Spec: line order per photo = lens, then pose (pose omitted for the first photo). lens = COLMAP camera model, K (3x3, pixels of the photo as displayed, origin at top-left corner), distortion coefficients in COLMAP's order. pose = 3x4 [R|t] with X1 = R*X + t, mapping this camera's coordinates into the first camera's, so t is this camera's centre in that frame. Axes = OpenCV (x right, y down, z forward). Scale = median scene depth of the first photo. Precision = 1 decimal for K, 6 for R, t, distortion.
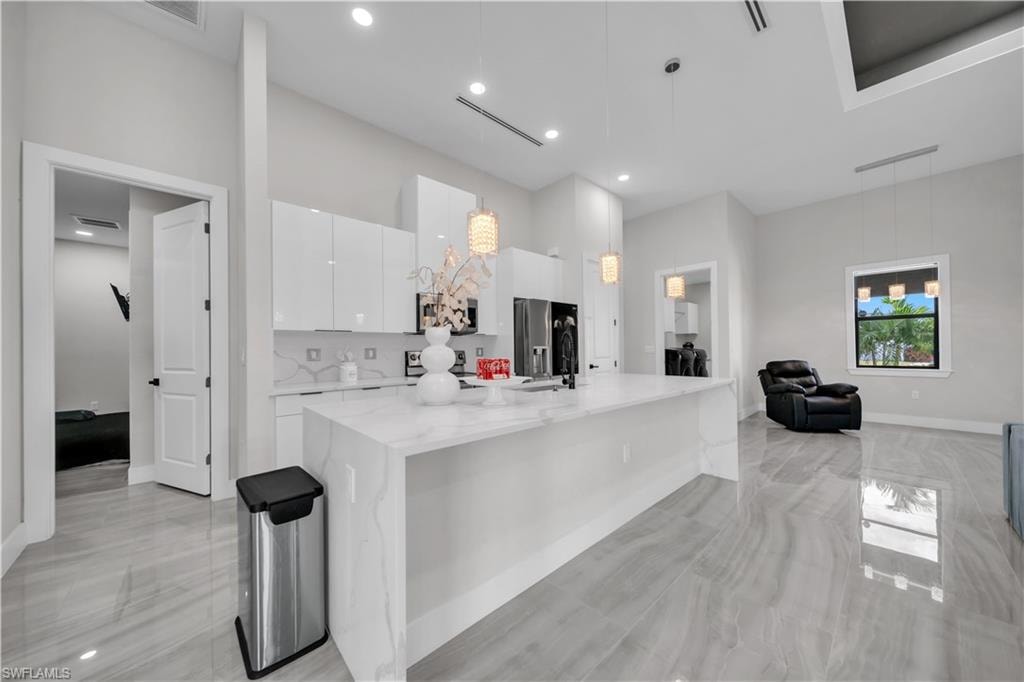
lens RADIAL K [[350.6, 0, 511.5], [0, 350.6, 342.4], [0, 0, 1]] dist [-0.003065, -0.000572]
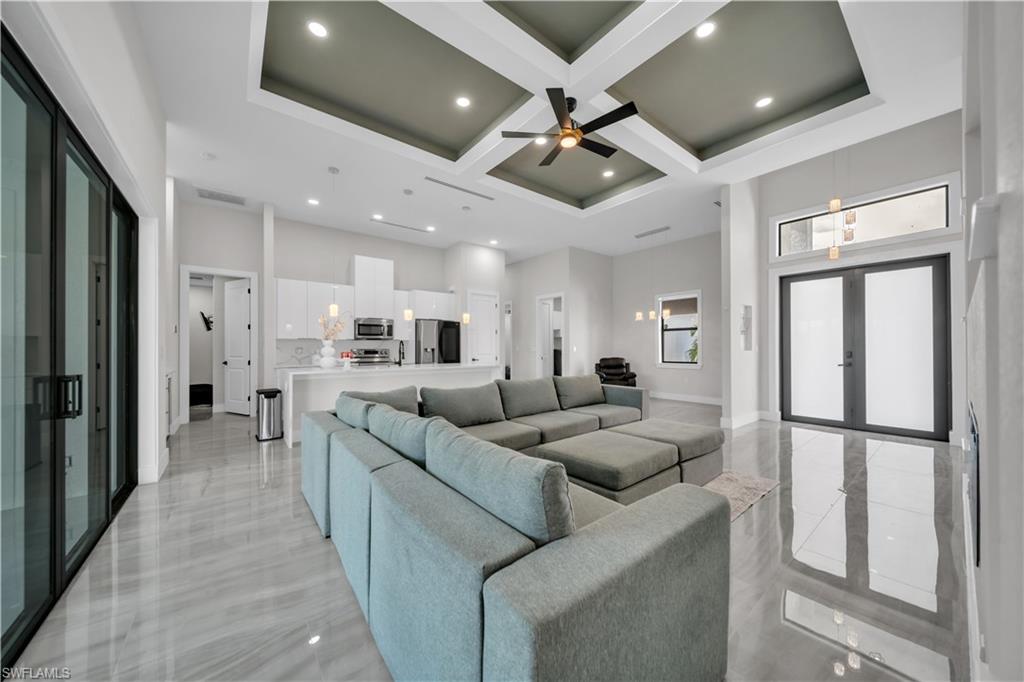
lens RADIAL K [[354.5, 0, 515.9], [0, 354.5, 343.8], [0, 0, 1]] dist [0.000735, 0.000426]
pose [[0.996807, 0.007863, -0.079456, 0.646565], [-0.007212, 0.999938, 0.008469, -0.022271], [0.079517, -0.007869, 0.996802, -0.719210]]
